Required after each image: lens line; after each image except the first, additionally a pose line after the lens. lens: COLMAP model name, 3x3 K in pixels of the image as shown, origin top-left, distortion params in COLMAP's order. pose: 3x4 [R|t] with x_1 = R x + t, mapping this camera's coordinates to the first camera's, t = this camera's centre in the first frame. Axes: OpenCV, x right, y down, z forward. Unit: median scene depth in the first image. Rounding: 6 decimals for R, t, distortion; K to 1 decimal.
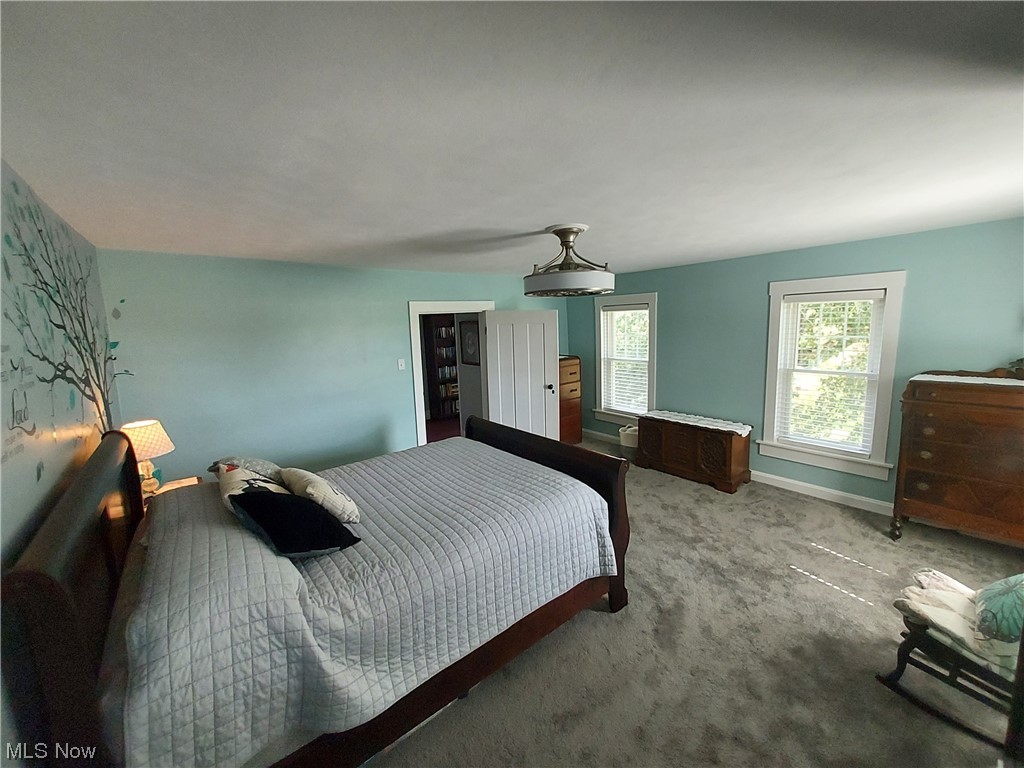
lens RADIAL K [[406.3, 0, 510.6], [0, 406.3, 381.6], [0, 0, 1]] dist [0.000131, -0.000016]
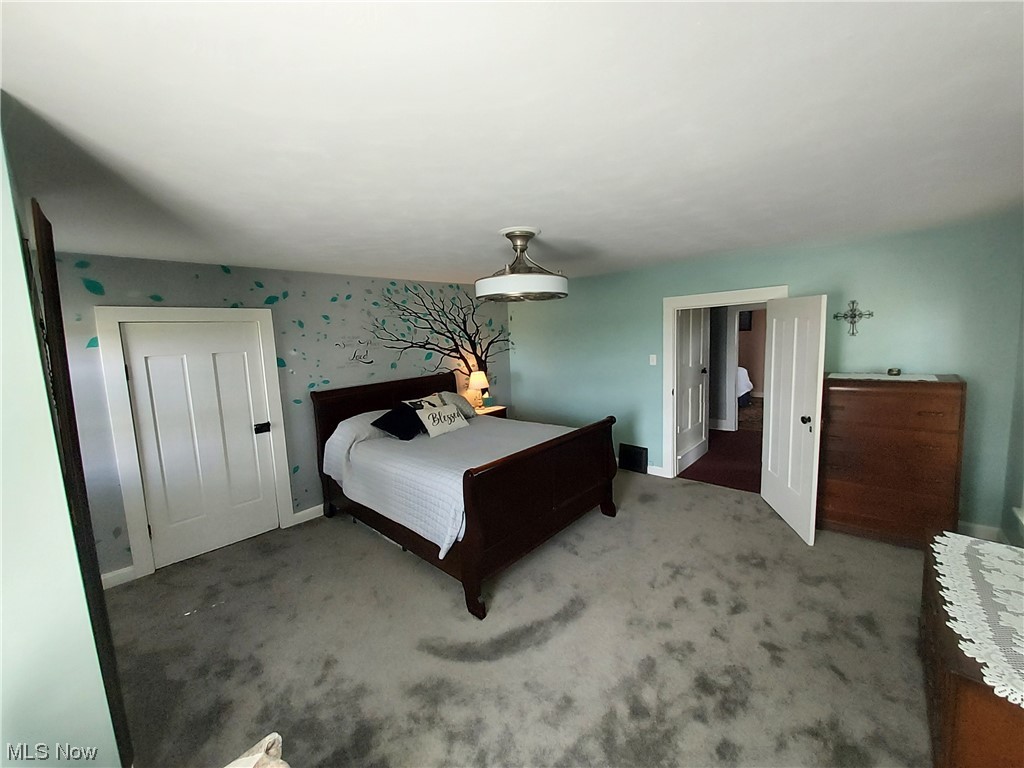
lens RADIAL K [[399.9, 0, 528.5], [0, 399.9, 376.3], [0, 0, 1]] dist [0.001889, 0.000158]
pose [[0.176508, 0.138319, -0.974532, 1.115221], [-0.108200, 0.986804, 0.120463, -0.149541], [0.978334, 0.084182, 0.189145, 0.841707]]
